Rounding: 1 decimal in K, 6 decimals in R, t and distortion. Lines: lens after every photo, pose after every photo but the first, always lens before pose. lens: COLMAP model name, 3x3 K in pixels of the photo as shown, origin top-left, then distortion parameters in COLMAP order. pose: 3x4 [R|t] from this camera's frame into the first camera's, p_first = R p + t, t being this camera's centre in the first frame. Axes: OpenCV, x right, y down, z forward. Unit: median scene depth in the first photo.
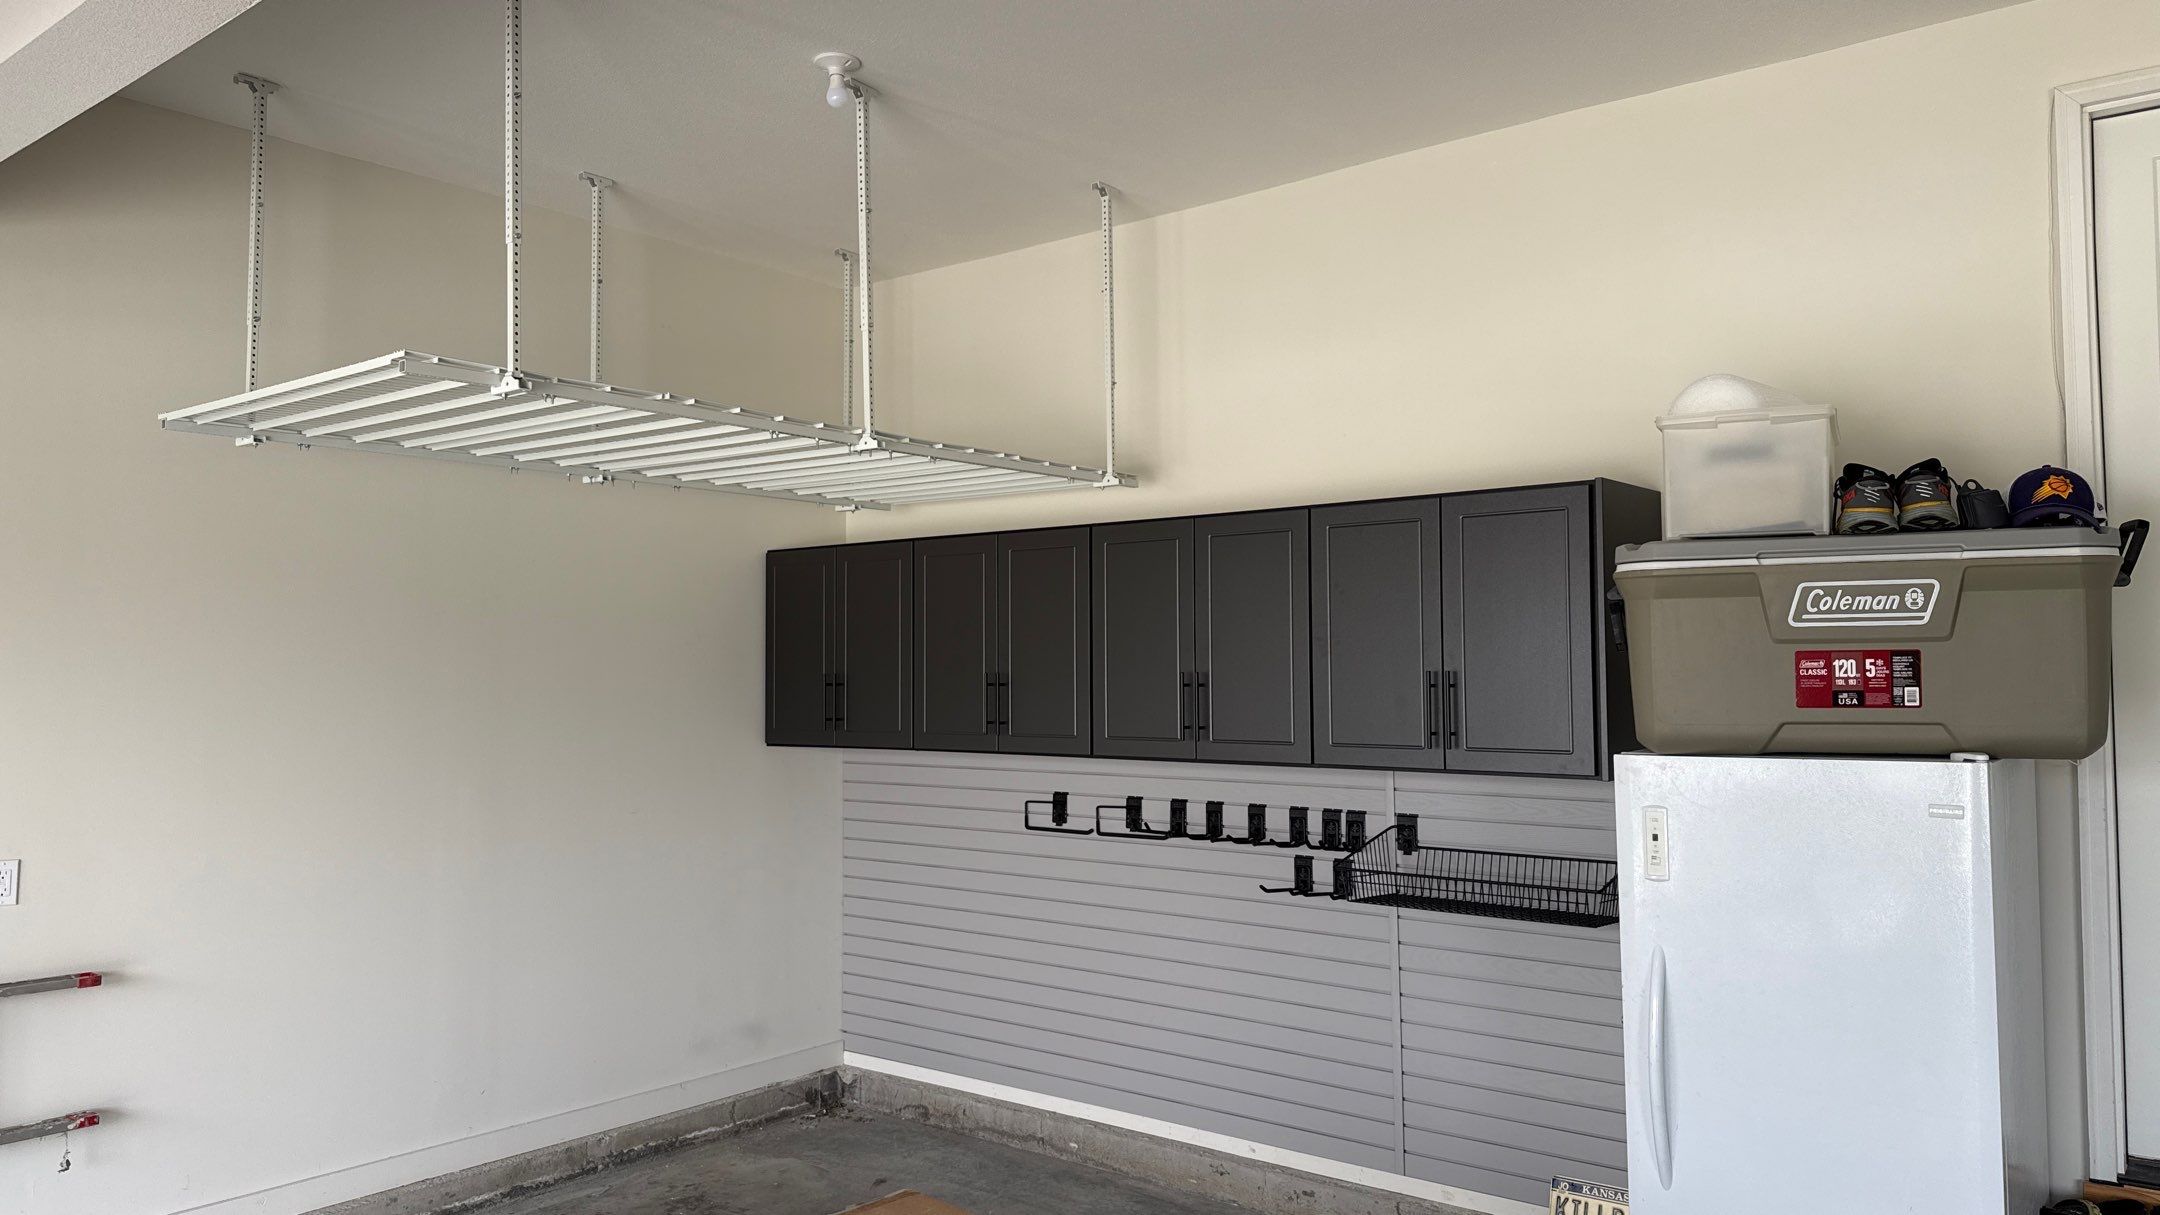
lens RADIAL K [[1526.5, 0, 1084.8], [0, 1526.5, 567.9], [0, 0, 1]] dist [0.059291, -0.086769]
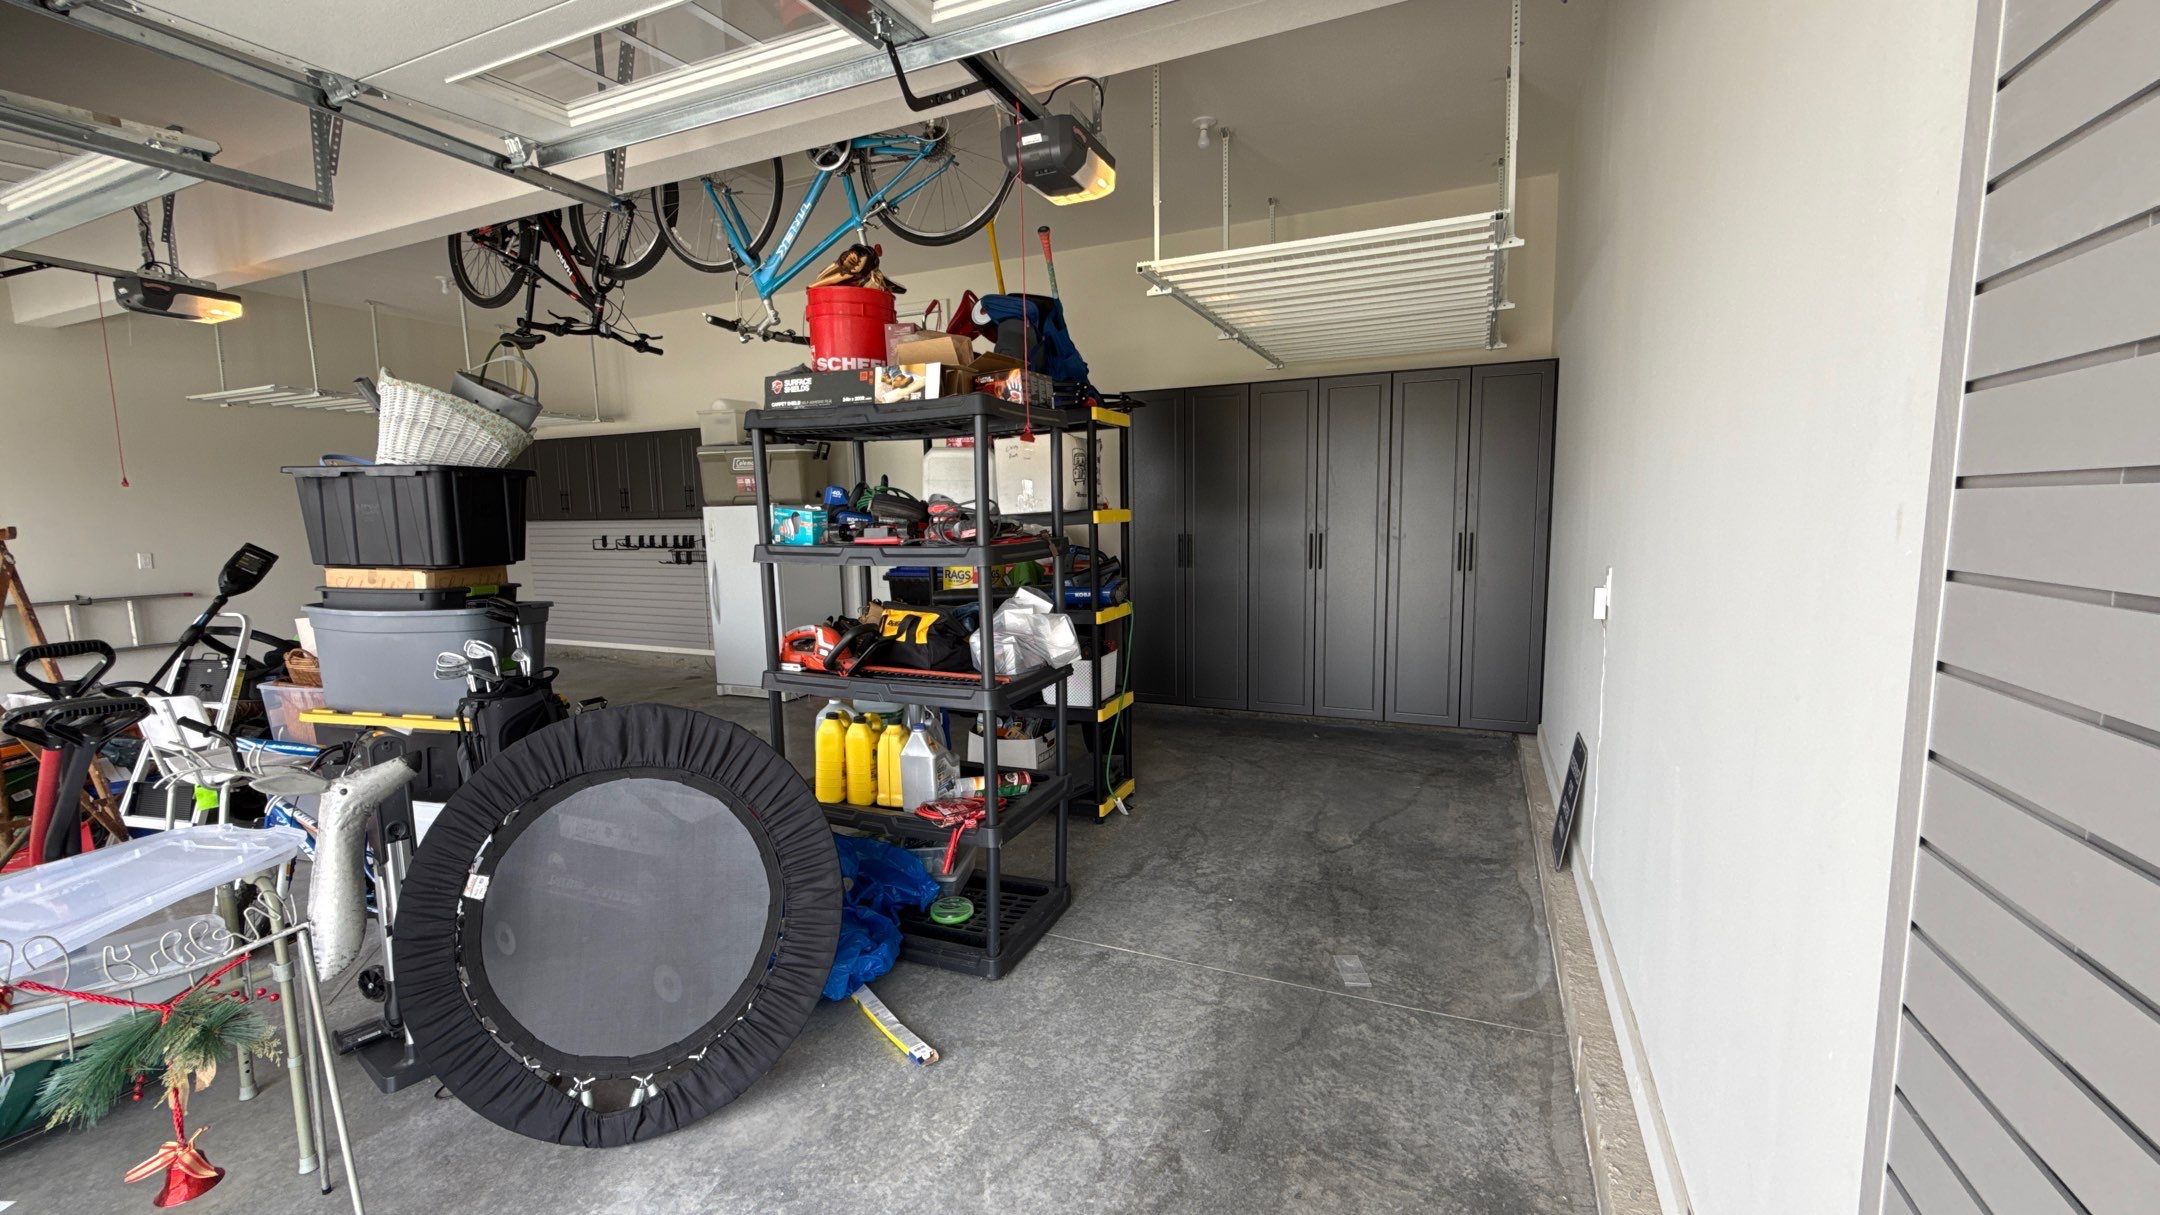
lens RADIAL K [[864.5, 0, 1083.9], [0, 864.5, 599.5], [0, 0, 1]] dist [-0.001046, -0.000120]
pose [[0.968856, -0.037954, 0.244698, 0.503647], [-0.003503, 0.985984, 0.166804, -0.002308], [-0.247599, -0.162466, 0.955144, -0.830911]]
